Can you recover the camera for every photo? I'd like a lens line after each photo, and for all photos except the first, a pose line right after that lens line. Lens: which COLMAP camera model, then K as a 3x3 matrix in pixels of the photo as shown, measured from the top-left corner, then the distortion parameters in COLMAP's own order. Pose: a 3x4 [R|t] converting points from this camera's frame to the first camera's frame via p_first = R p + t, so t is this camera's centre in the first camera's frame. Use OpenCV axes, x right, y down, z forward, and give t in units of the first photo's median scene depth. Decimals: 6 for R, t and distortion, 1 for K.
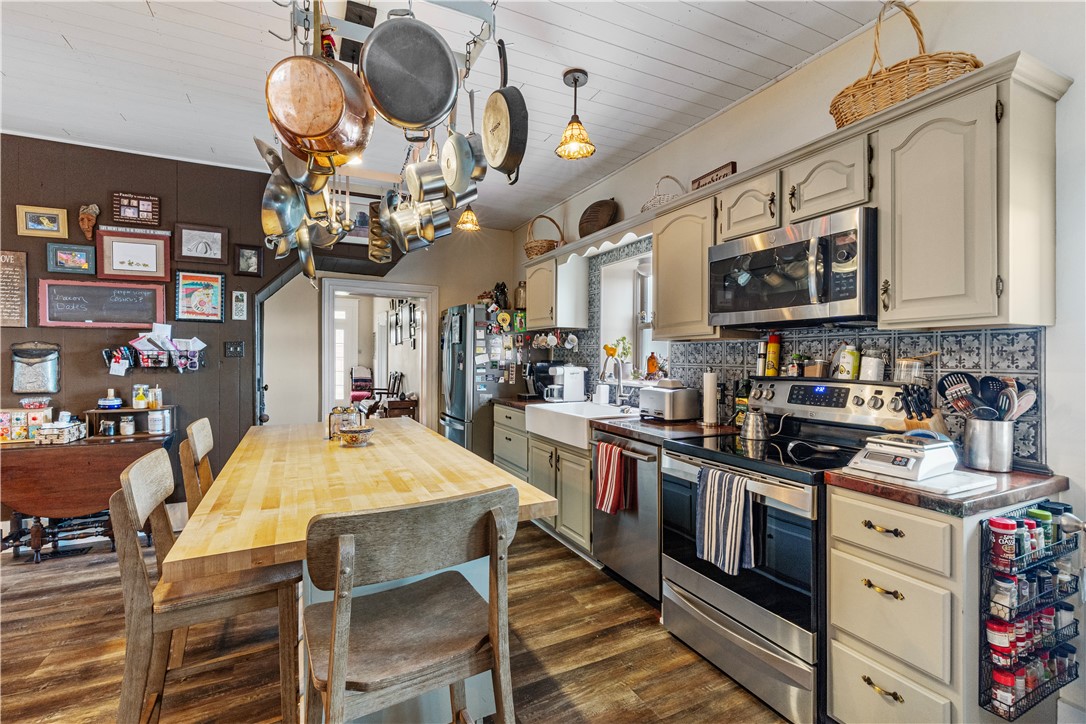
lens RADIAL K [[491.6, 0, 541.5], [0, 491.6, 356.6], [0, 0, 1]] dist [0.001616, 0.000464]
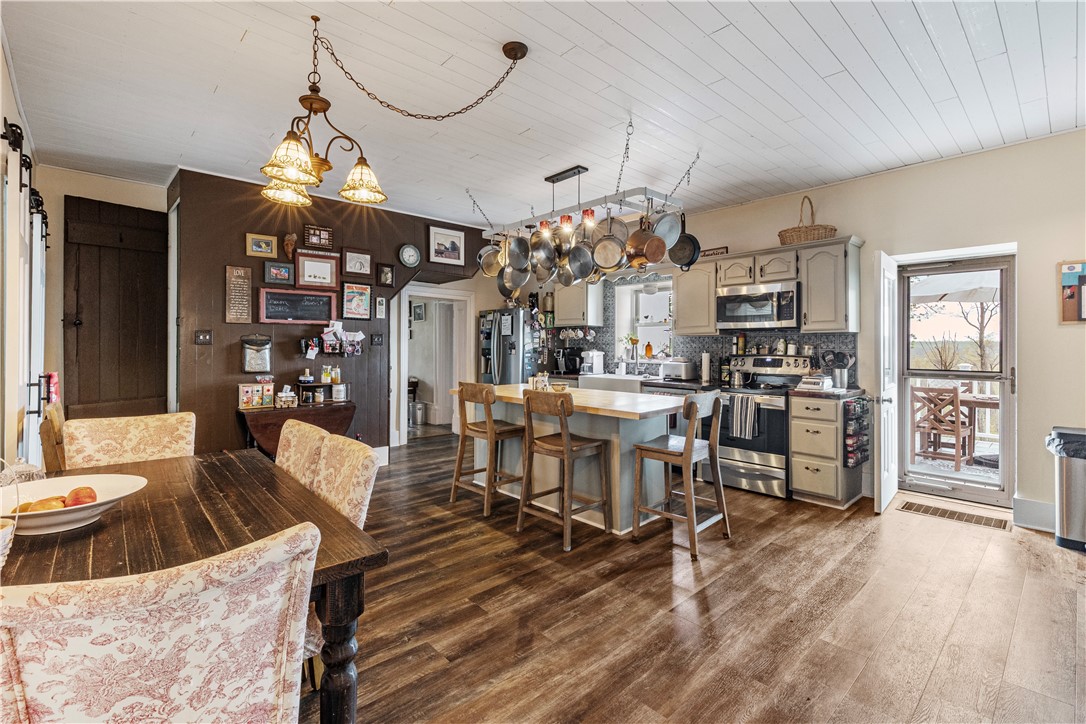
lens RADIAL K [[484.6, 0, 543.9], [0, 484.6, 343.7], [0, 0, 1]] dist [0.000294, 0.000045]
pose [[0.959458, -0.000747, 0.281849, -0.642332], [0.001889, 0.999991, -0.003778, 0.002351], [-0.281844, 0.004157, 0.959451, -0.494145]]
